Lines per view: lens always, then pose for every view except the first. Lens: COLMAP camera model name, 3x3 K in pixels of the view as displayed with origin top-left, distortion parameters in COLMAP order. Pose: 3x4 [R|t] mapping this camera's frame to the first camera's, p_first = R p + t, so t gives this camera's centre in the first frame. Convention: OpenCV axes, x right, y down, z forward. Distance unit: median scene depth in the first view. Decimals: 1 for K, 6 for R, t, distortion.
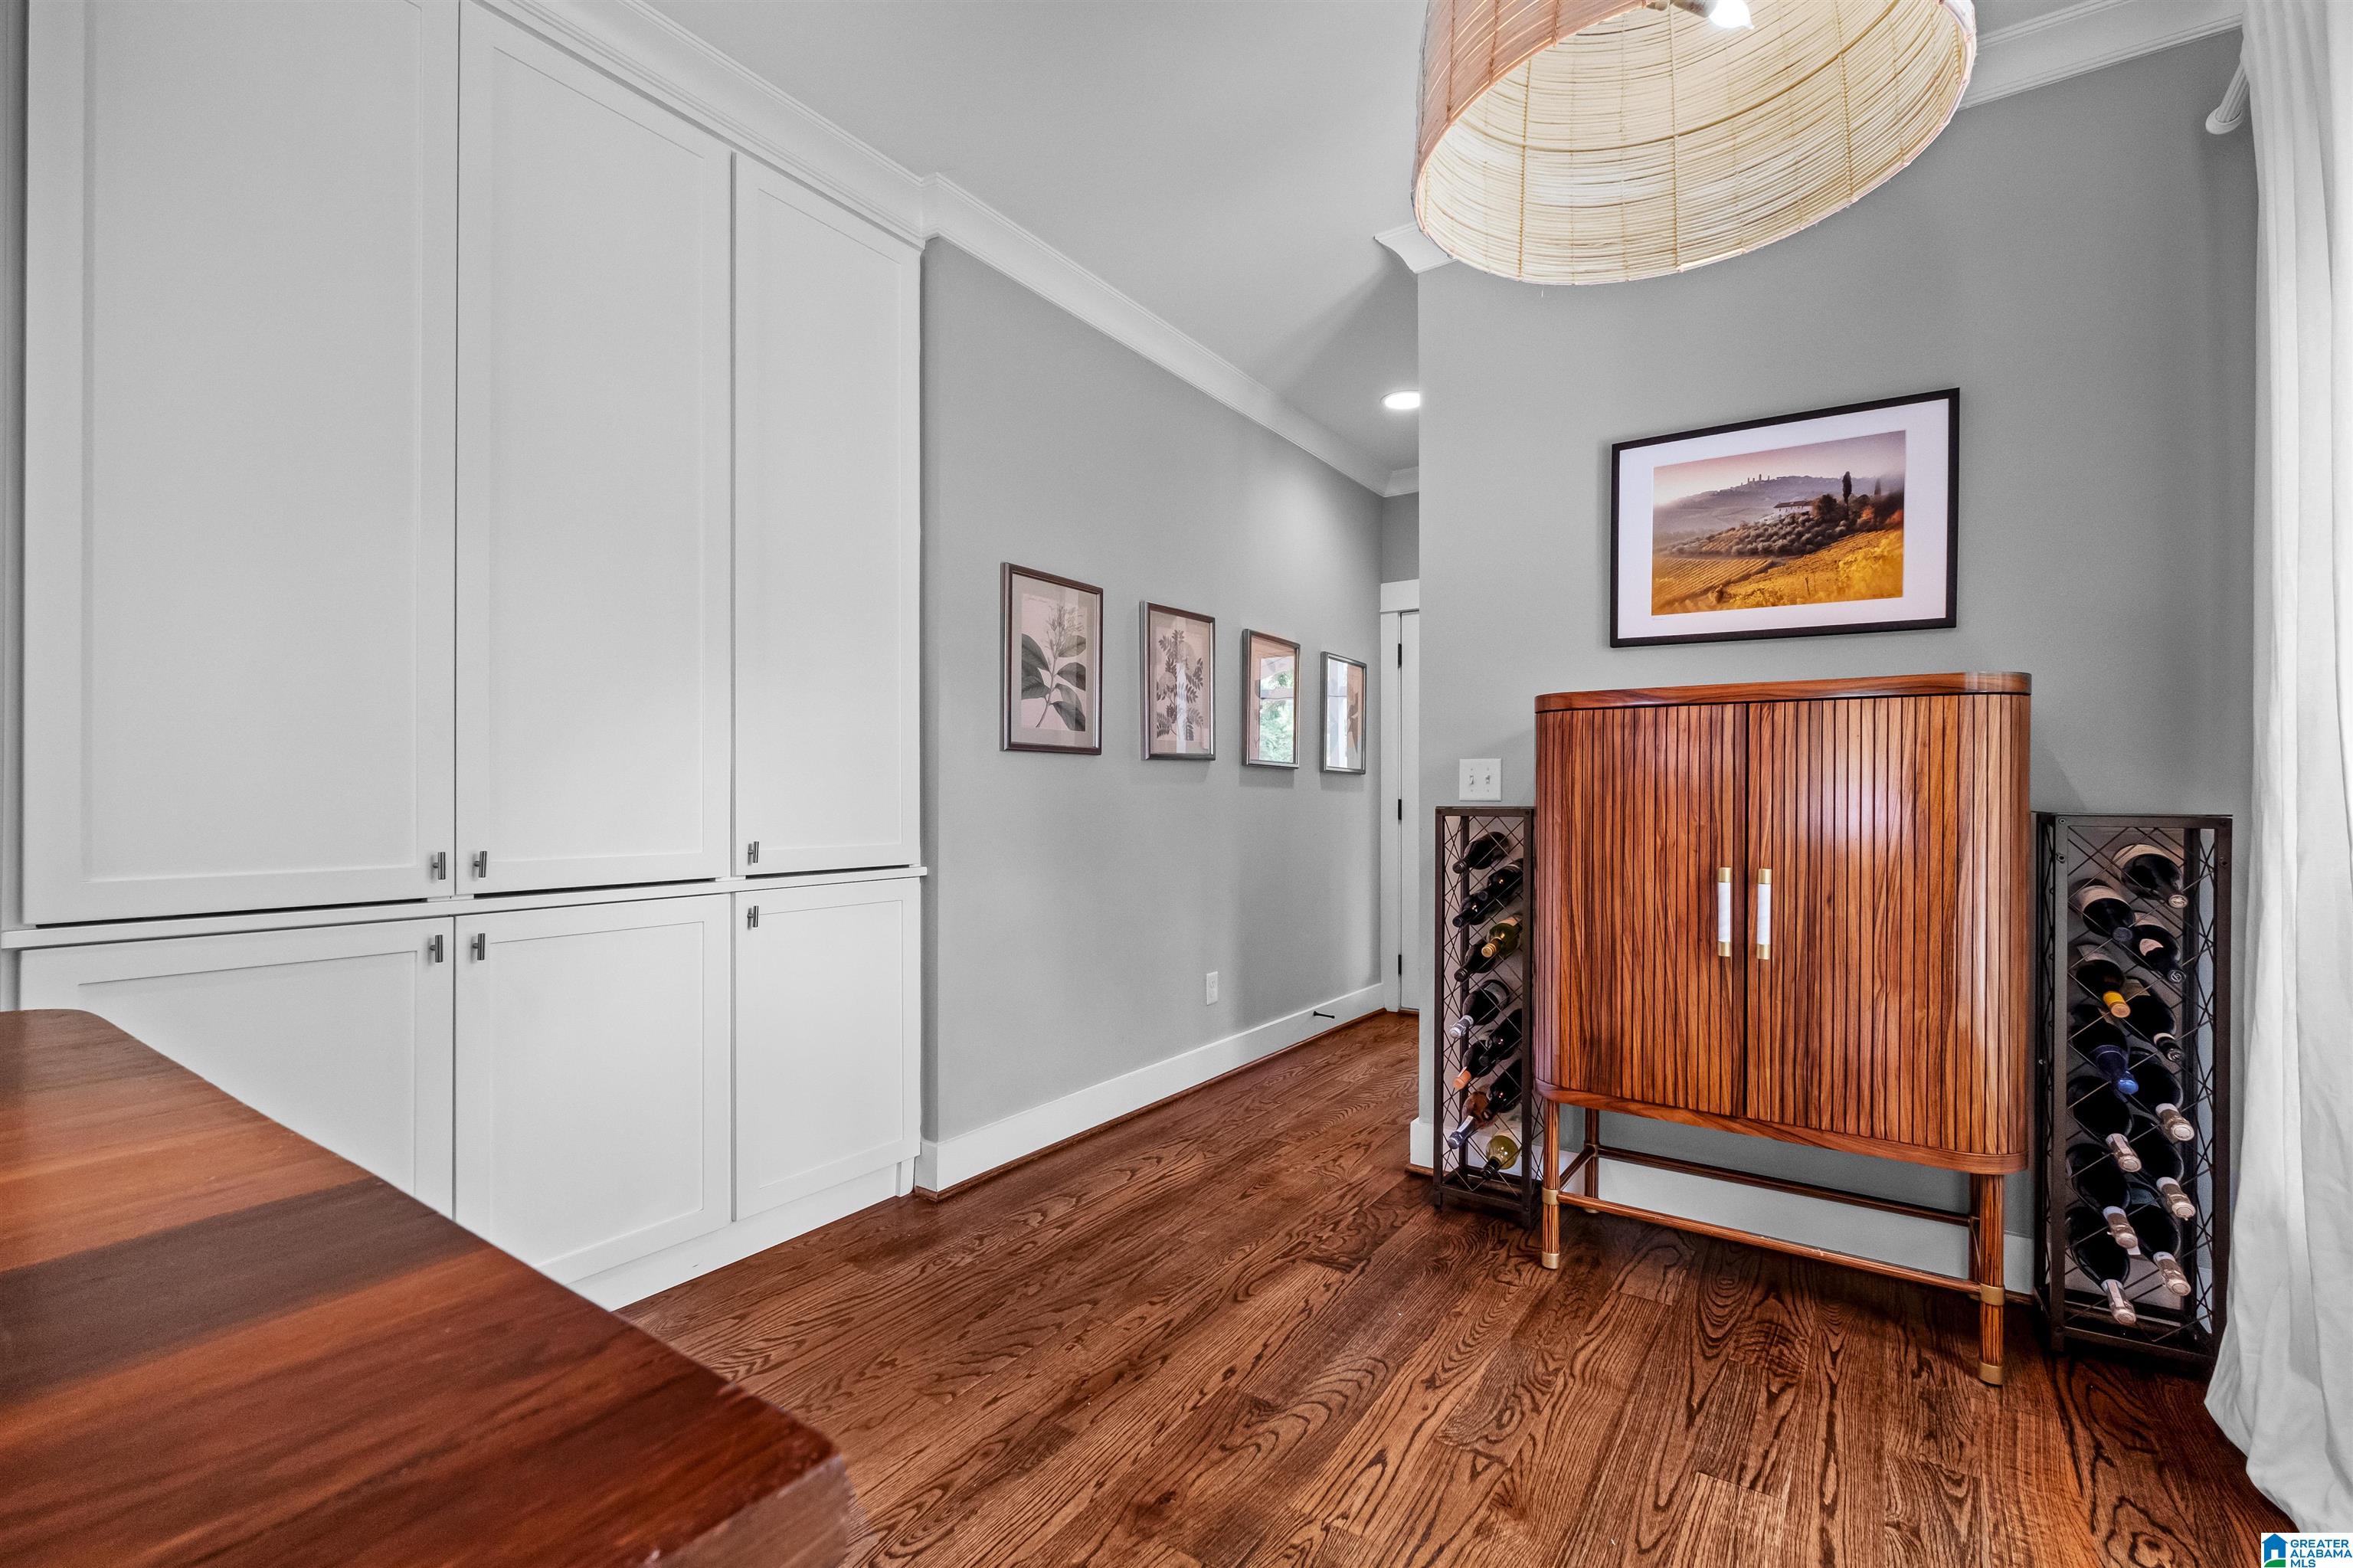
lens RADIAL K [[1027.1, 0, 1179.6], [0, 1027.1, 790.5], [0, 0, 1]] dist [-0.003924, -0.000491]
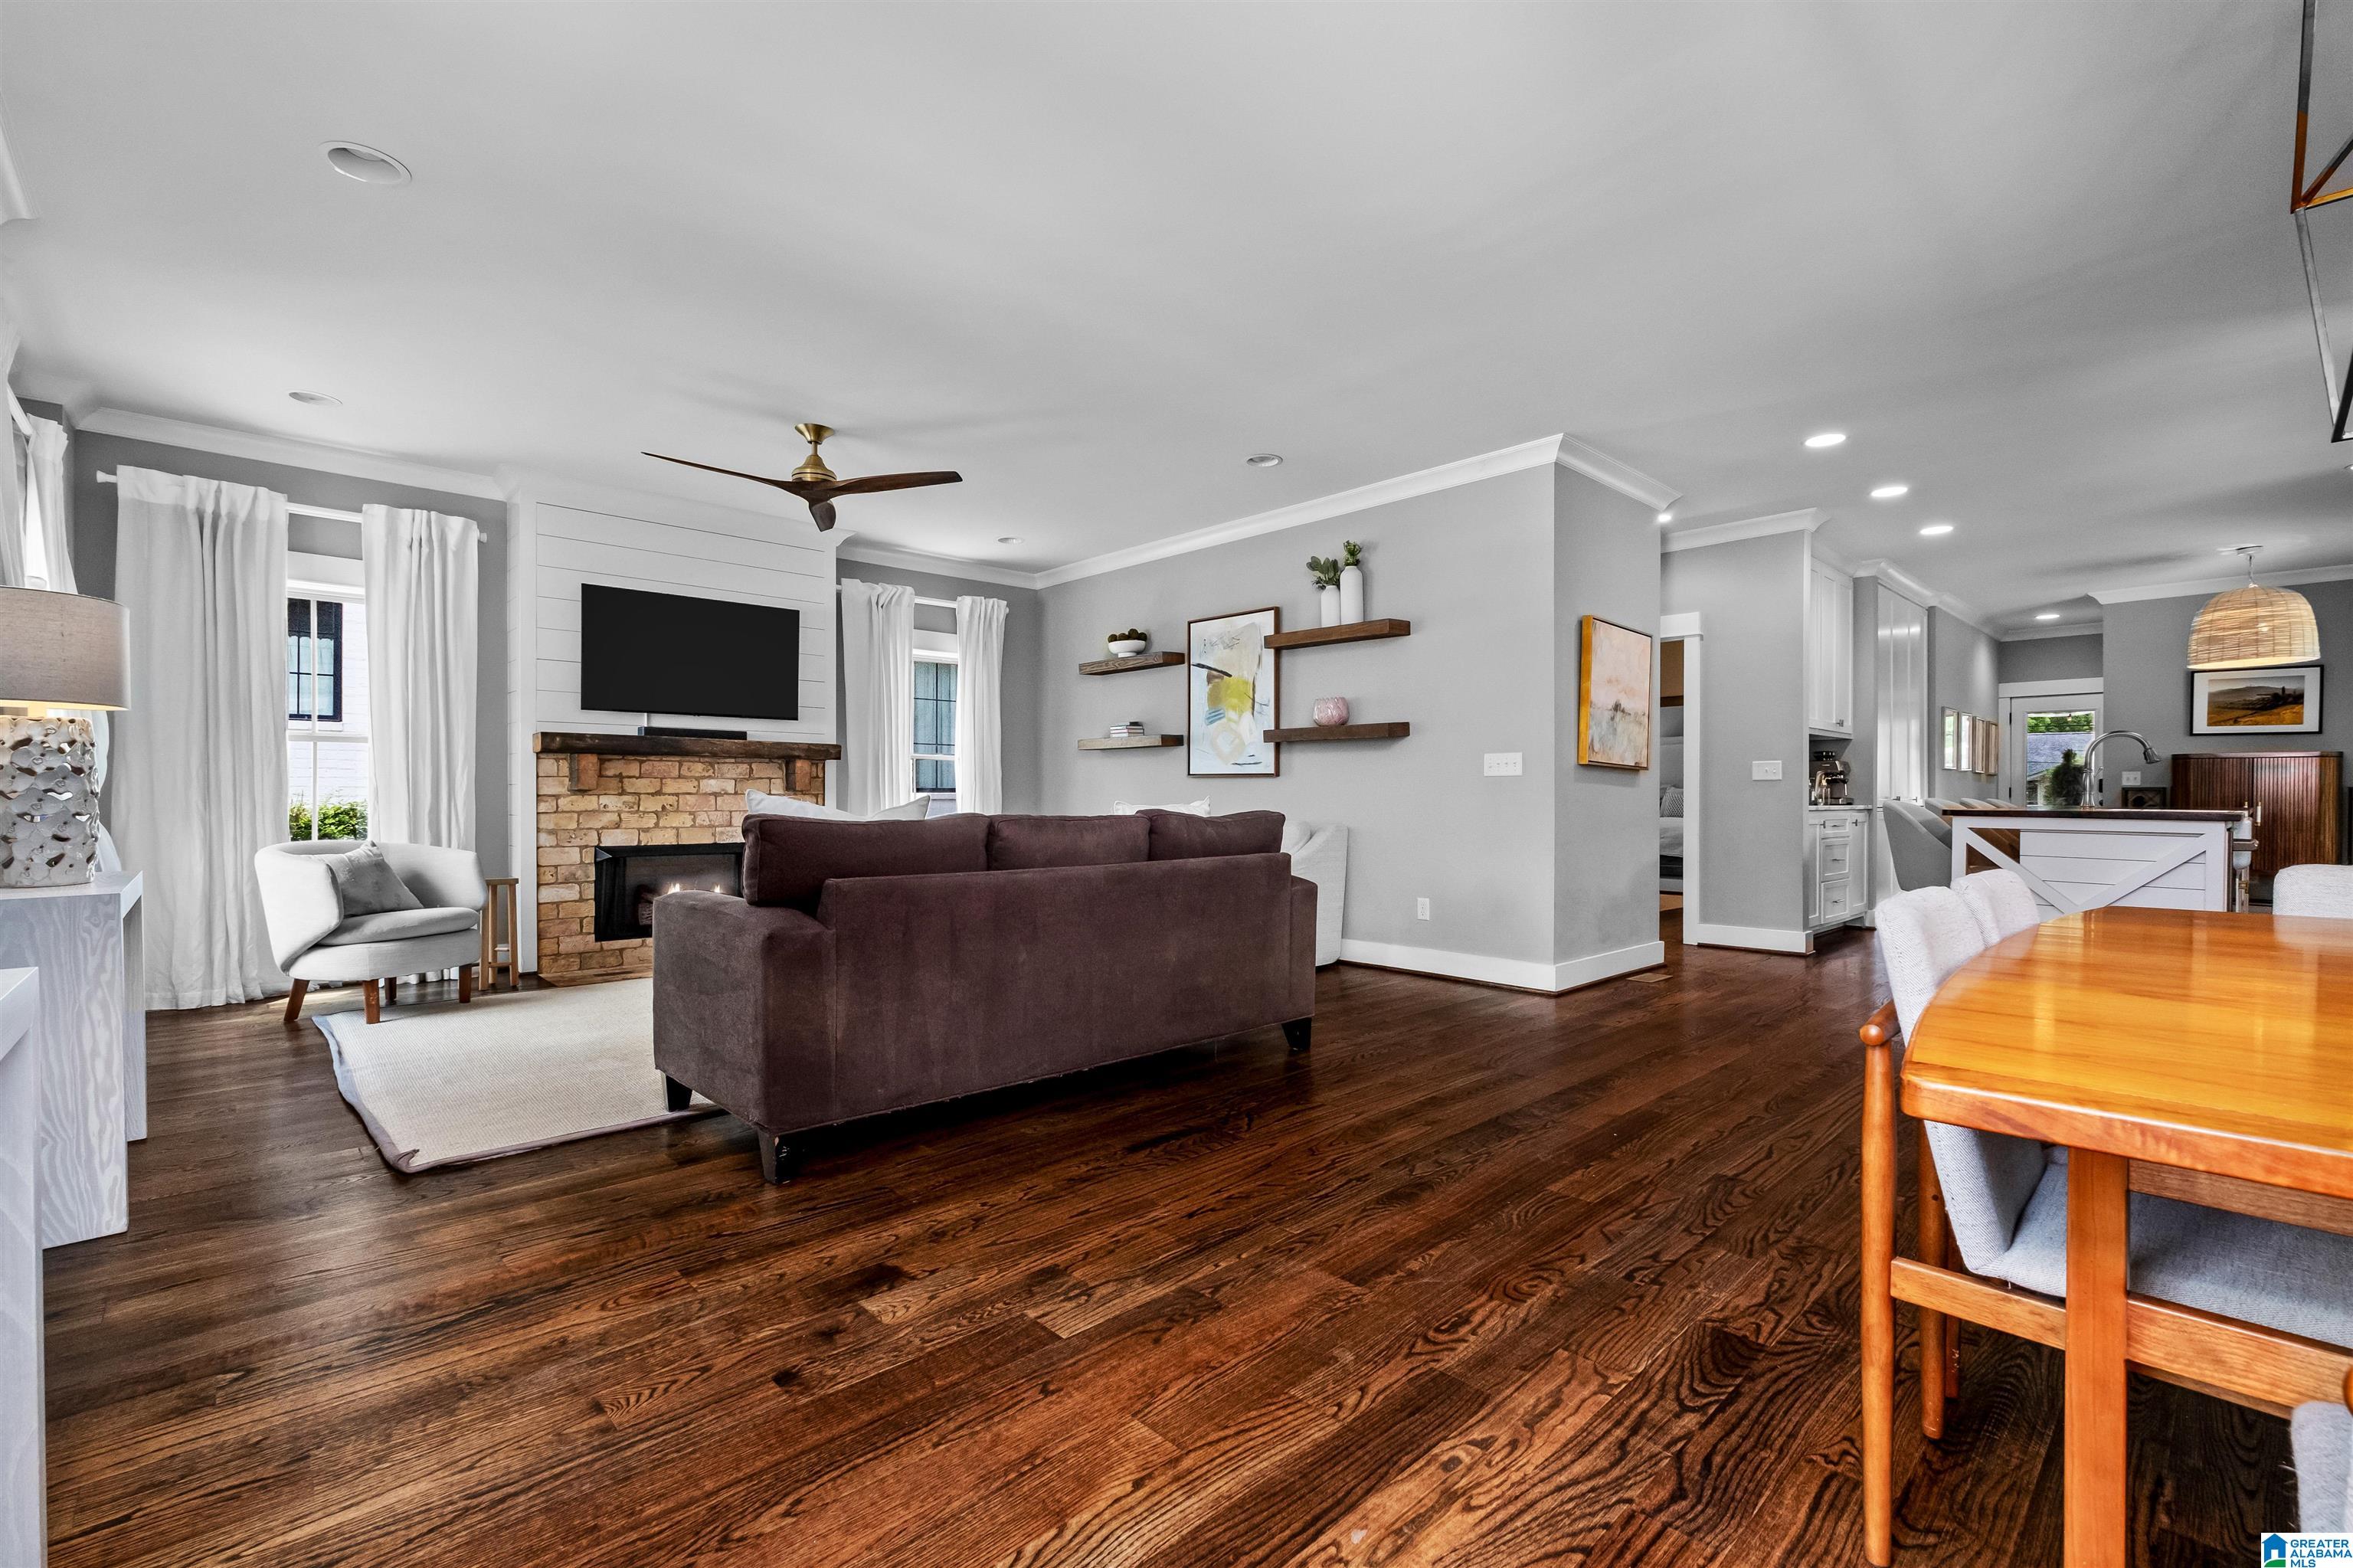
lens RADIAL K [[1027.1, 0, 1179.6], [0, 1027.1, 790.5], [0, 0, 1]] dist [-0.003924, -0.000491]
pose [[0.979159, -0.002519, -0.203080, -2.079118], [0.002398, 0.999997, -0.000844, 0.022052], [0.203082, 0.000339, 0.979162, -2.832091]]
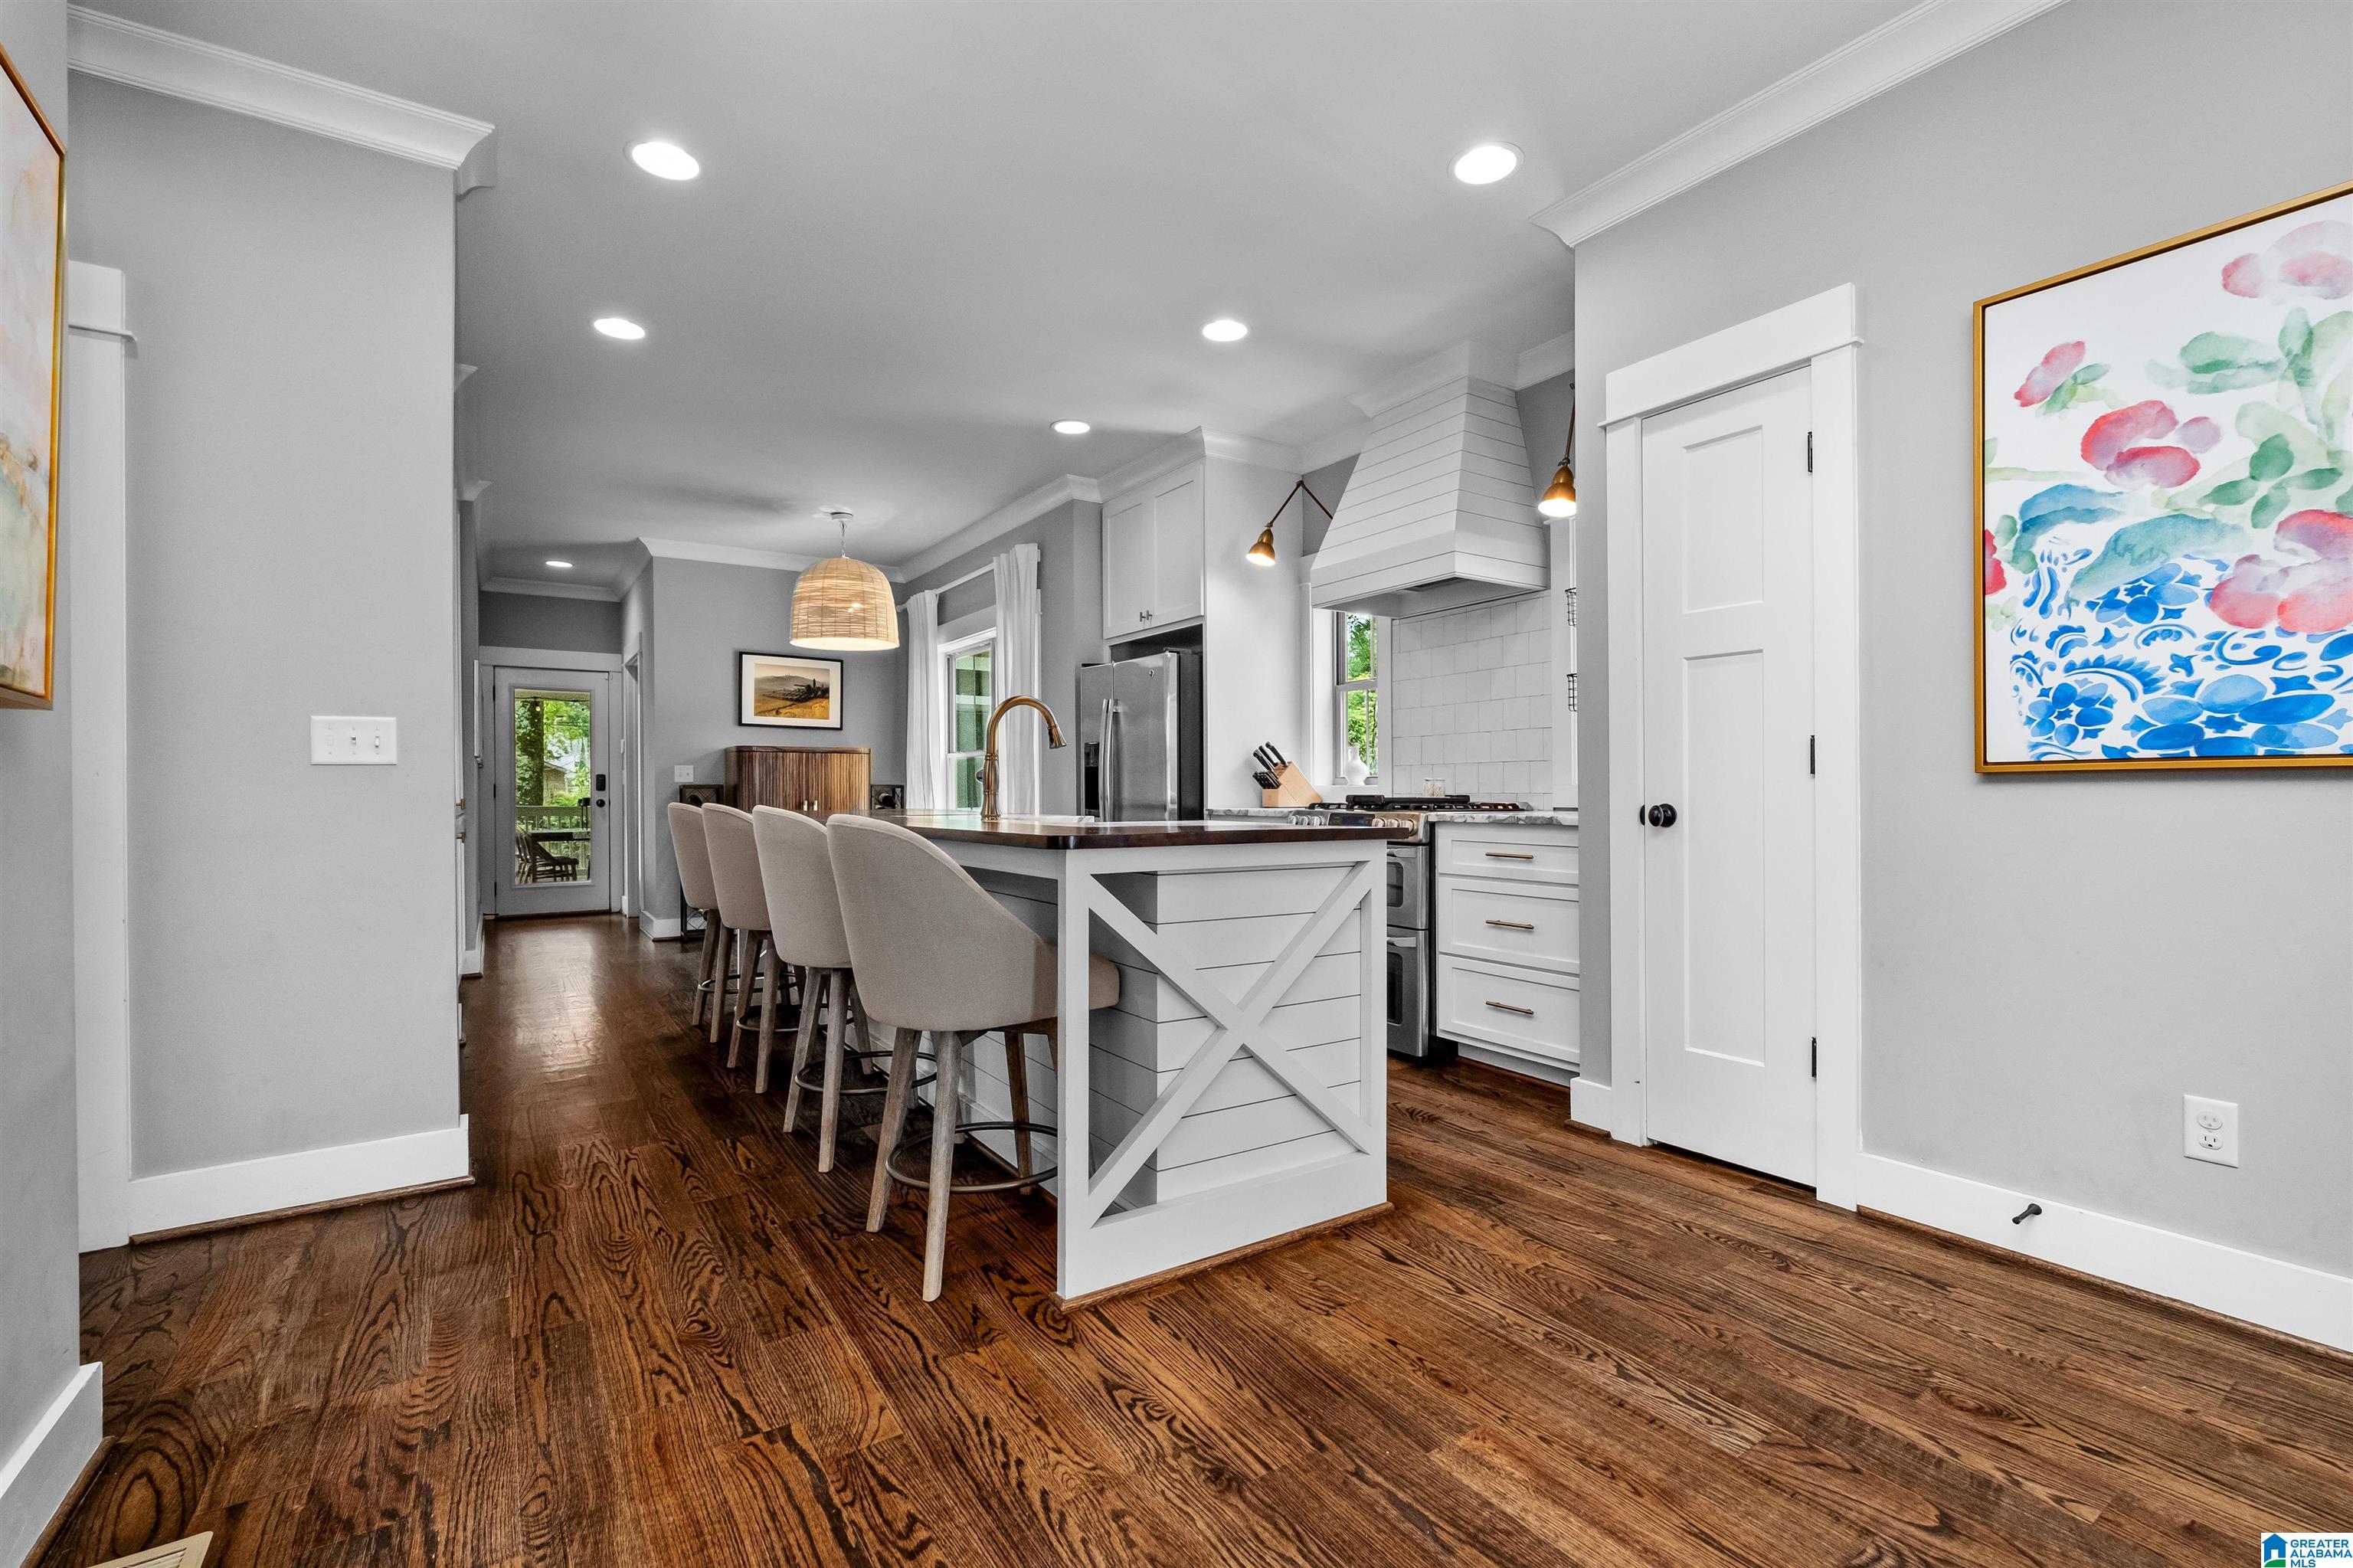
lens RADIAL K [[1027.1, 0, 1179.6], [0, 1027.1, 790.5], [0, 0, 1]] dist [-0.003924, -0.000491]
pose [[0.357083, -0.006260, 0.934052, -1.813722], [0.002427, 0.999980, 0.005774, 0.019685], [-0.934069, 0.000205, 0.357091, -1.128715]]
